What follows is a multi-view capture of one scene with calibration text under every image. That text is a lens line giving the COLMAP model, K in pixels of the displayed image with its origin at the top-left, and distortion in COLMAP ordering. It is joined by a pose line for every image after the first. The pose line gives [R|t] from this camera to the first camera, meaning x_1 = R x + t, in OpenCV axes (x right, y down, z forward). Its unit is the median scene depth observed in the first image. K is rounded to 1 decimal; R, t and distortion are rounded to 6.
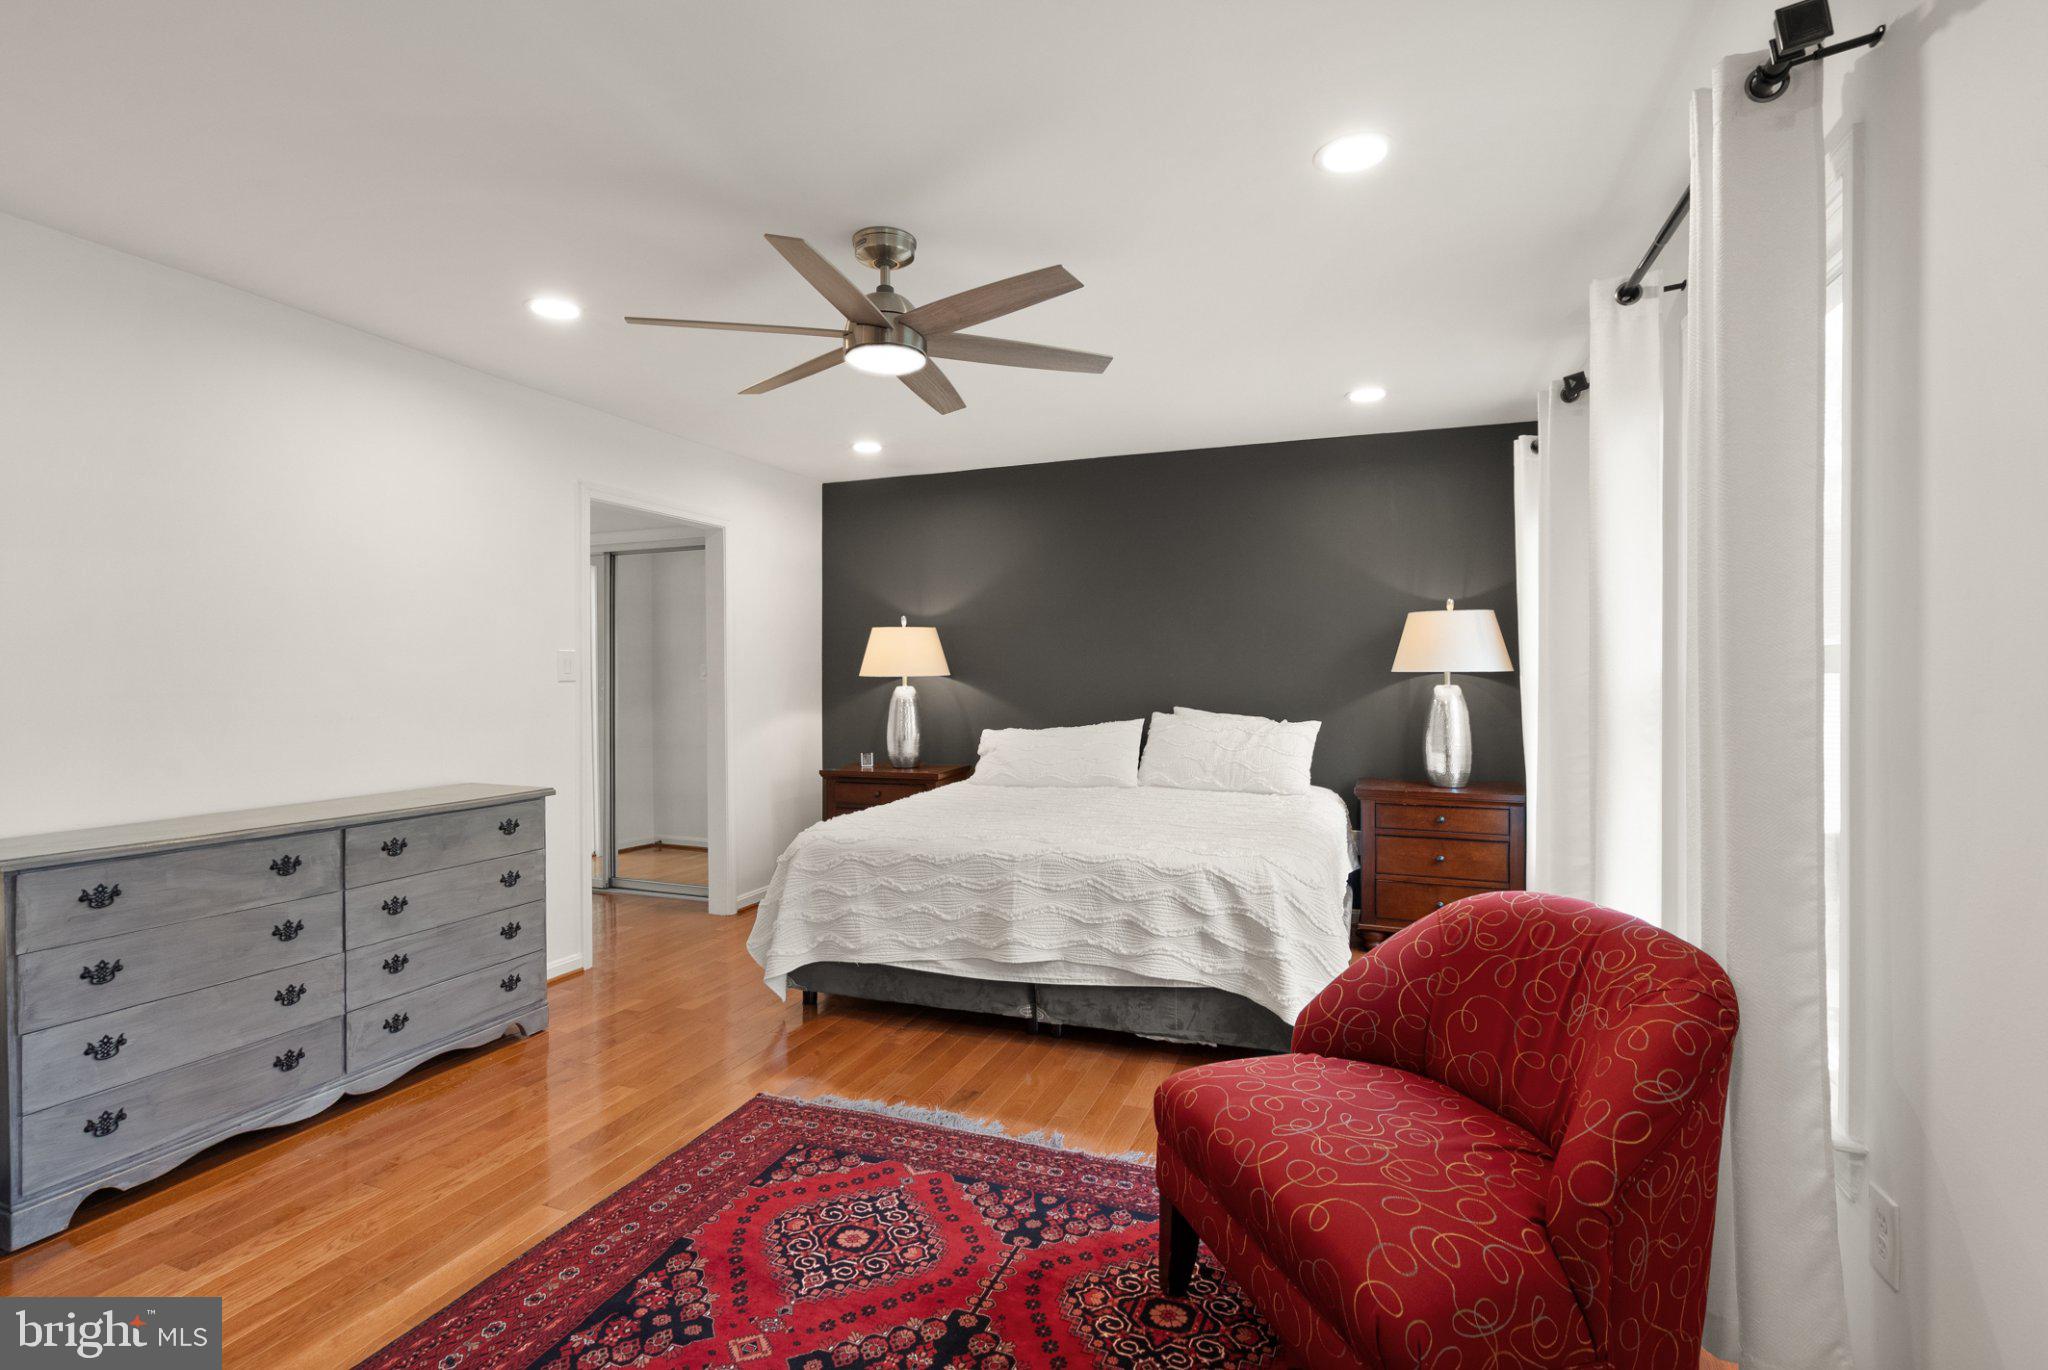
lens RADIAL K [[954.9, 0, 1028.2], [0, 954.9, 672.1], [0, 0, 1]] dist [0.000185, 0.000585]
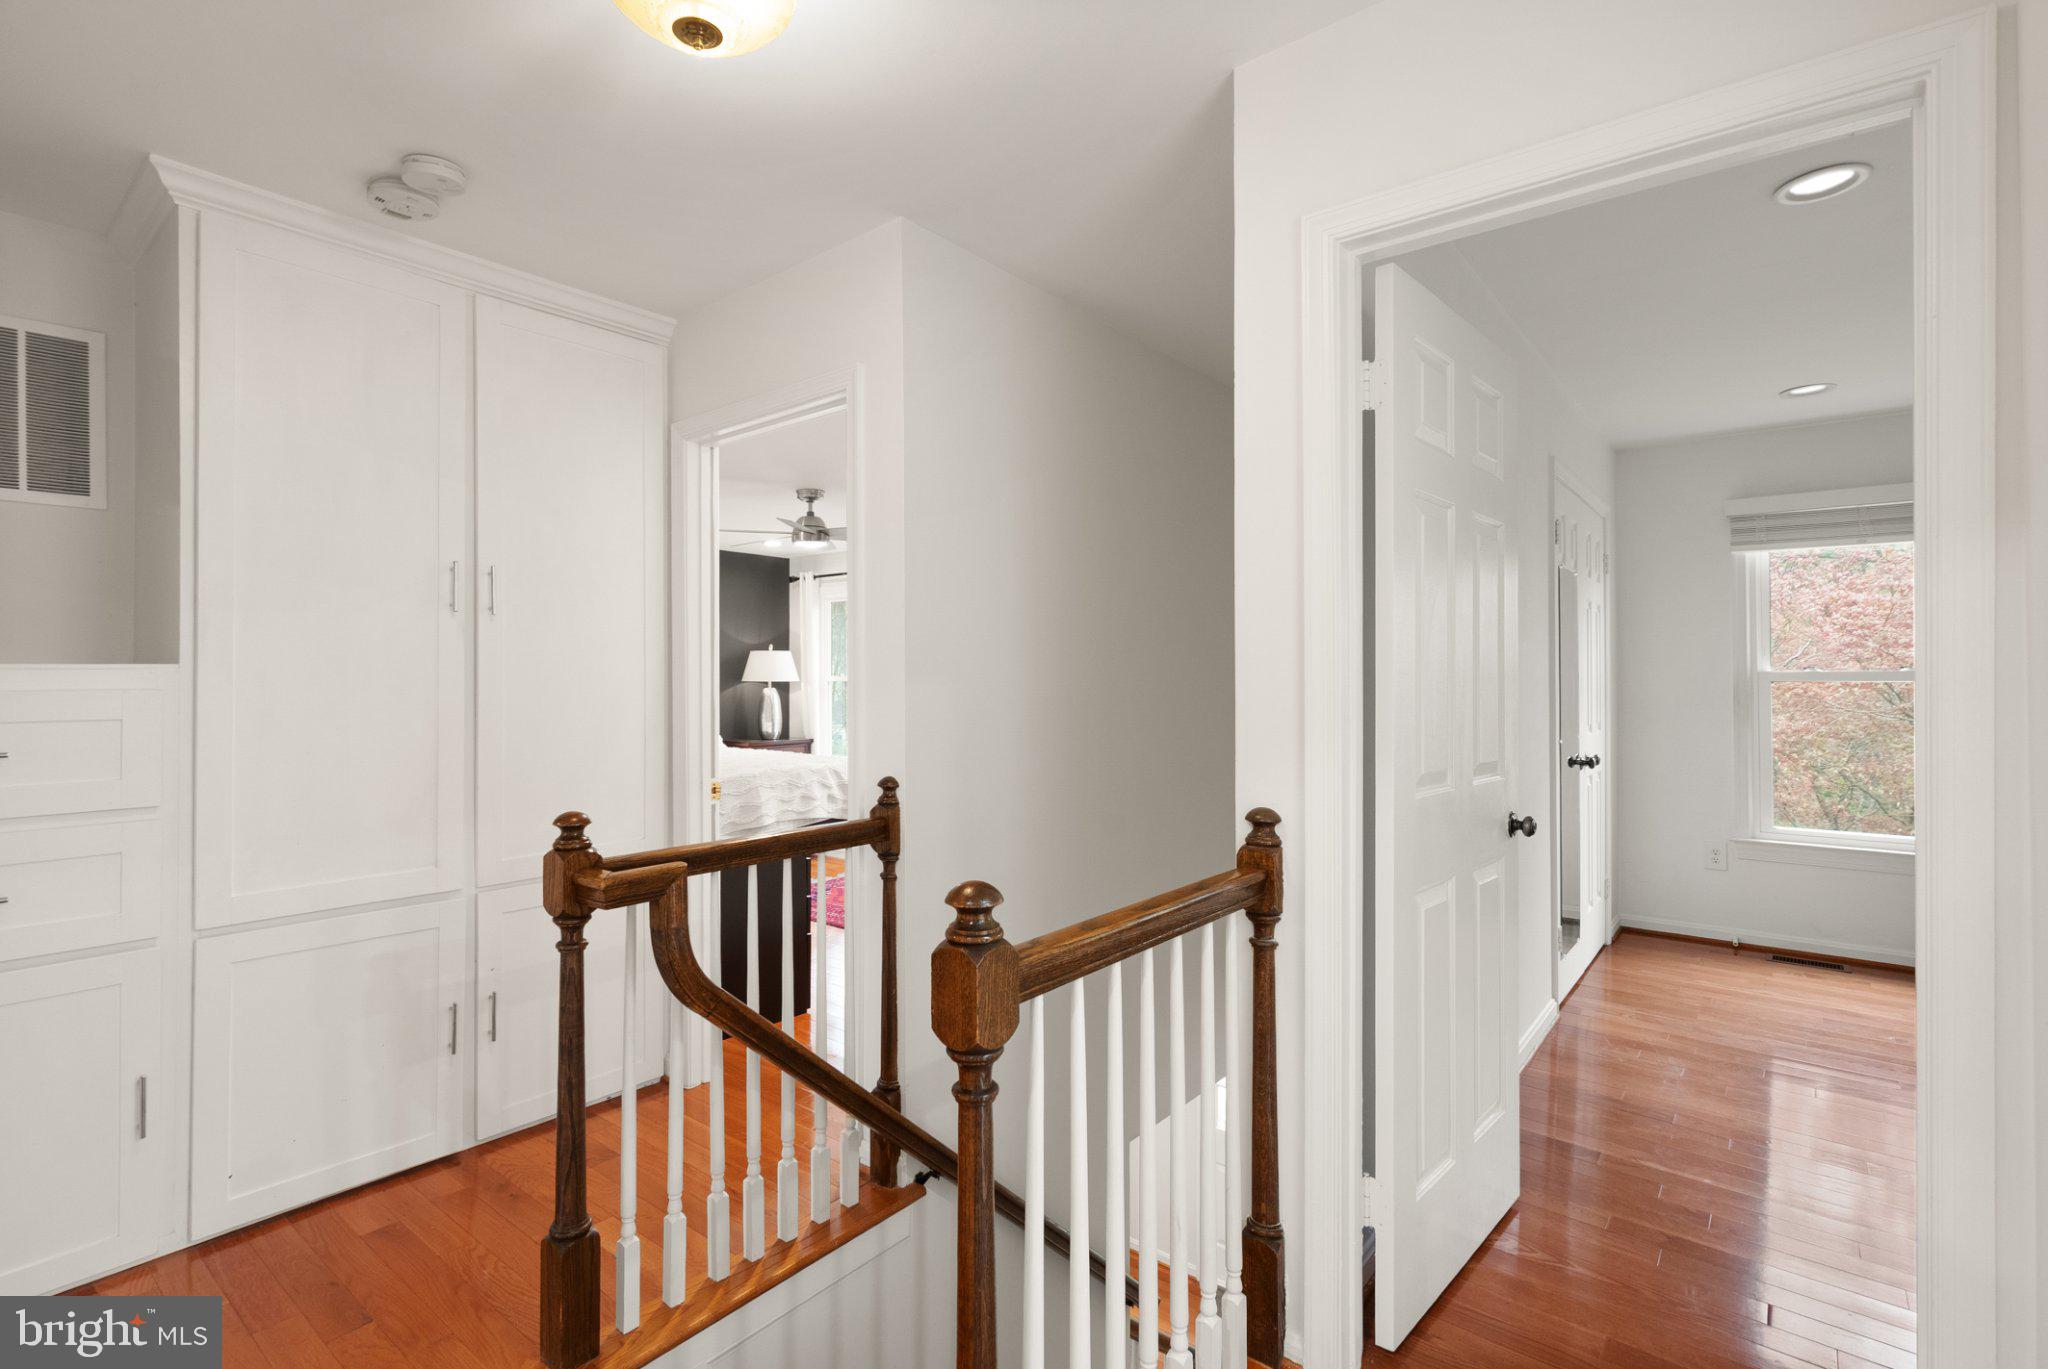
lens RADIAL K [[945.4, 0, 1016.1], [0, 945.4, 681.1], [0, 0, 1]] dist [-0.000639, 0.000150]
pose [[0.314001, -0.000098, 0.949423, -1.804152], [0.001015, 0.999999, -0.000233, 0.000138], [-0.949422, 0.001037, 0.314001, -0.139311]]
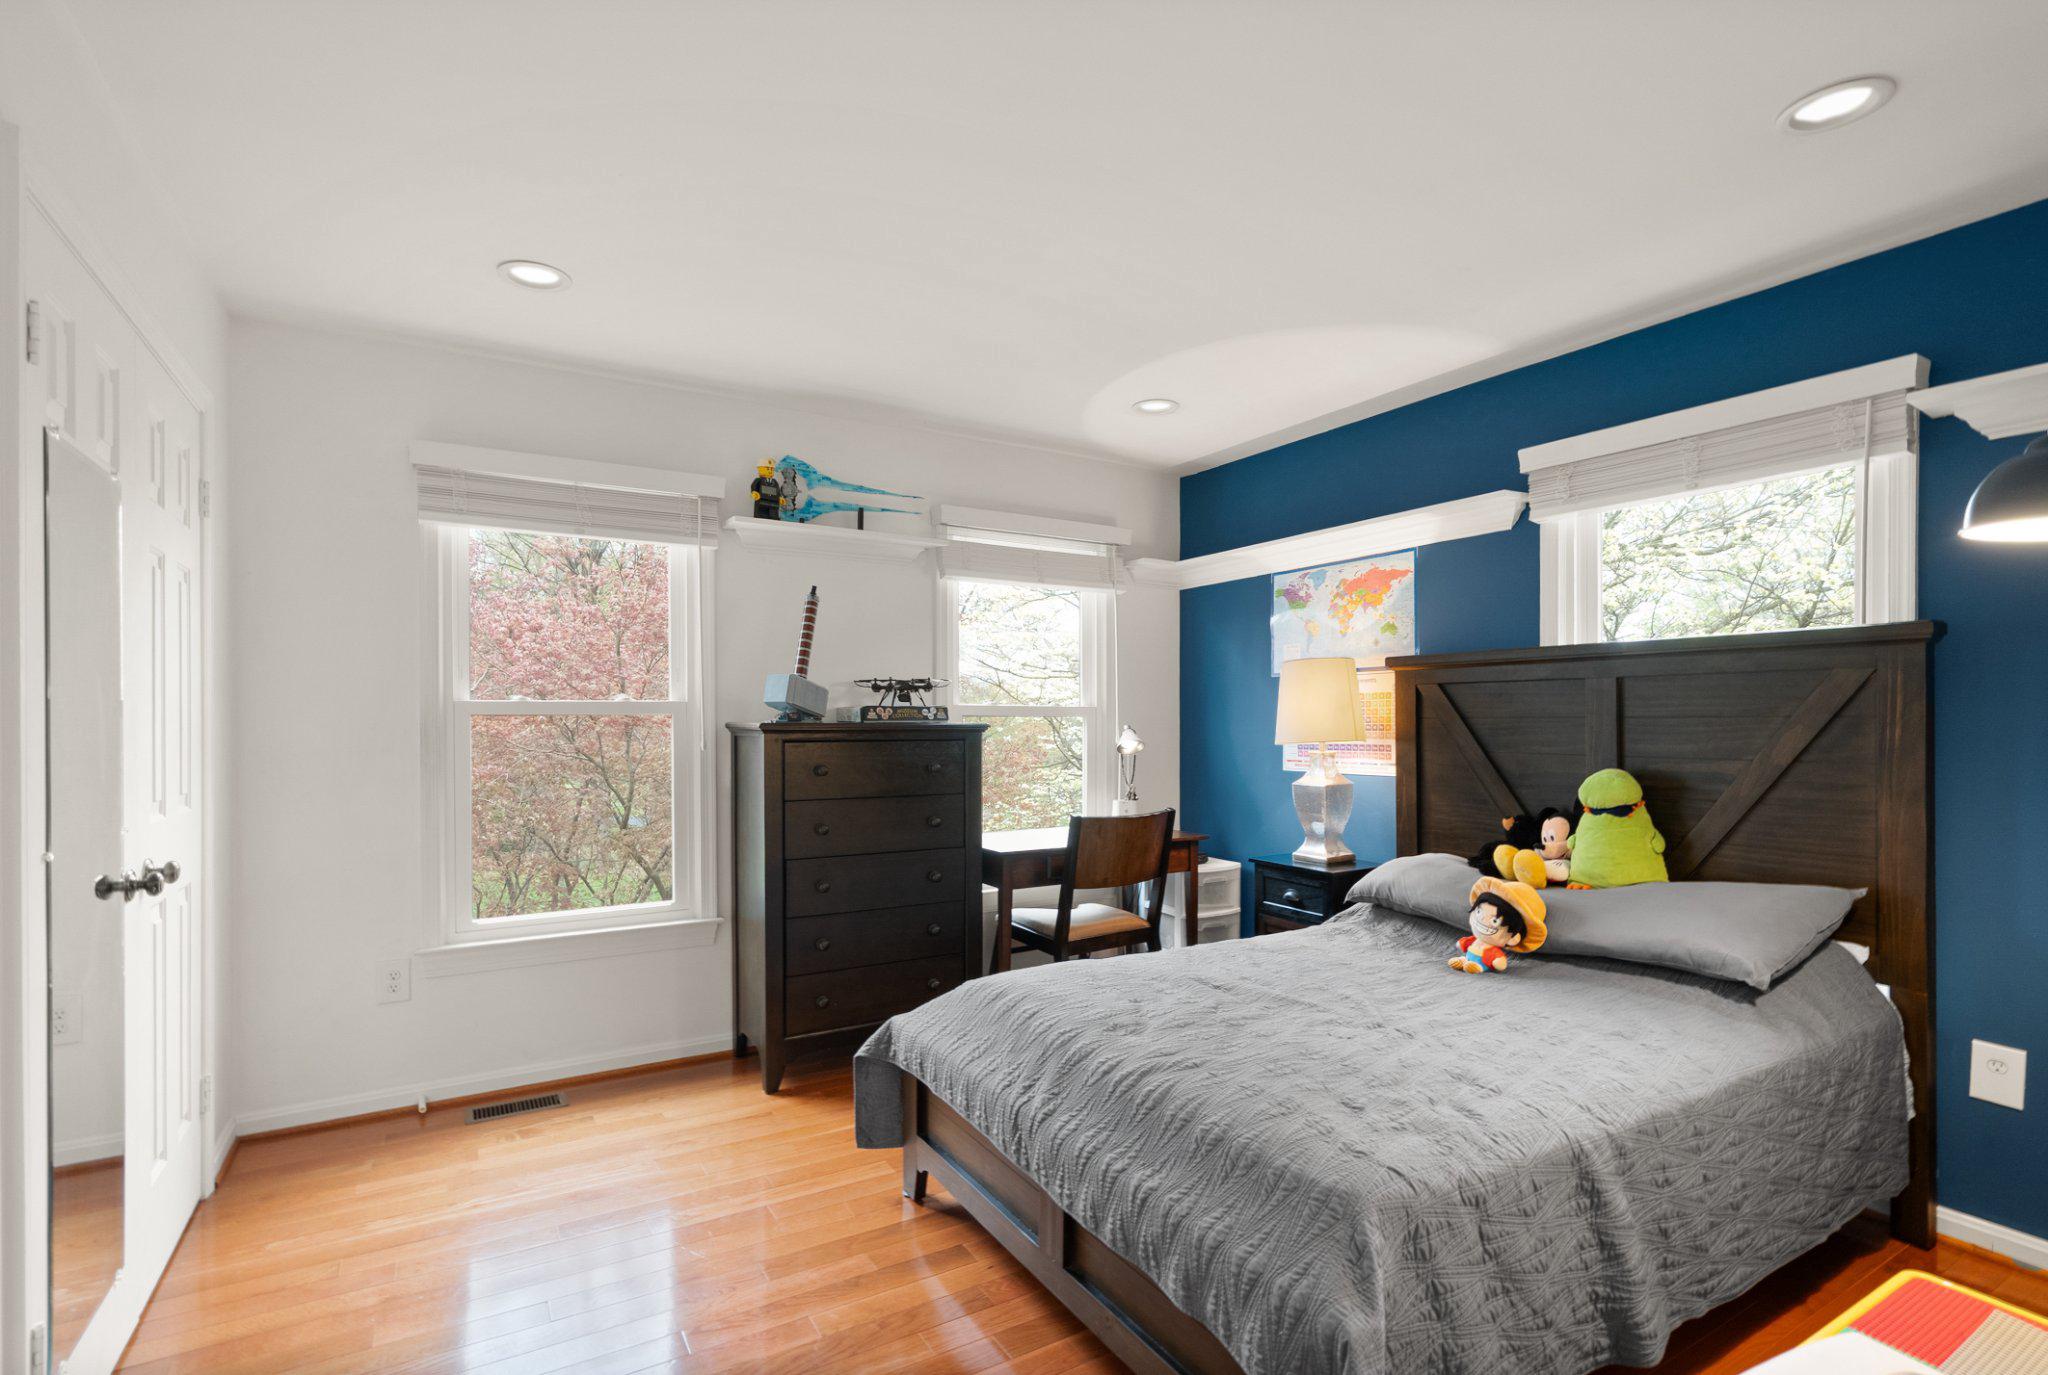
lens RADIAL K [[960.3, 0, 1021.1], [0, 960.3, 722.3], [0, 0, 1]] dist [-0.003537, -0.000568]
pose [[-0.790653, -0.004006, 0.612251, -1.127105], [-0.003303, 0.999992, 0.002277, 0.004301], [-0.612256, -0.000222, -0.790660, -0.342277]]
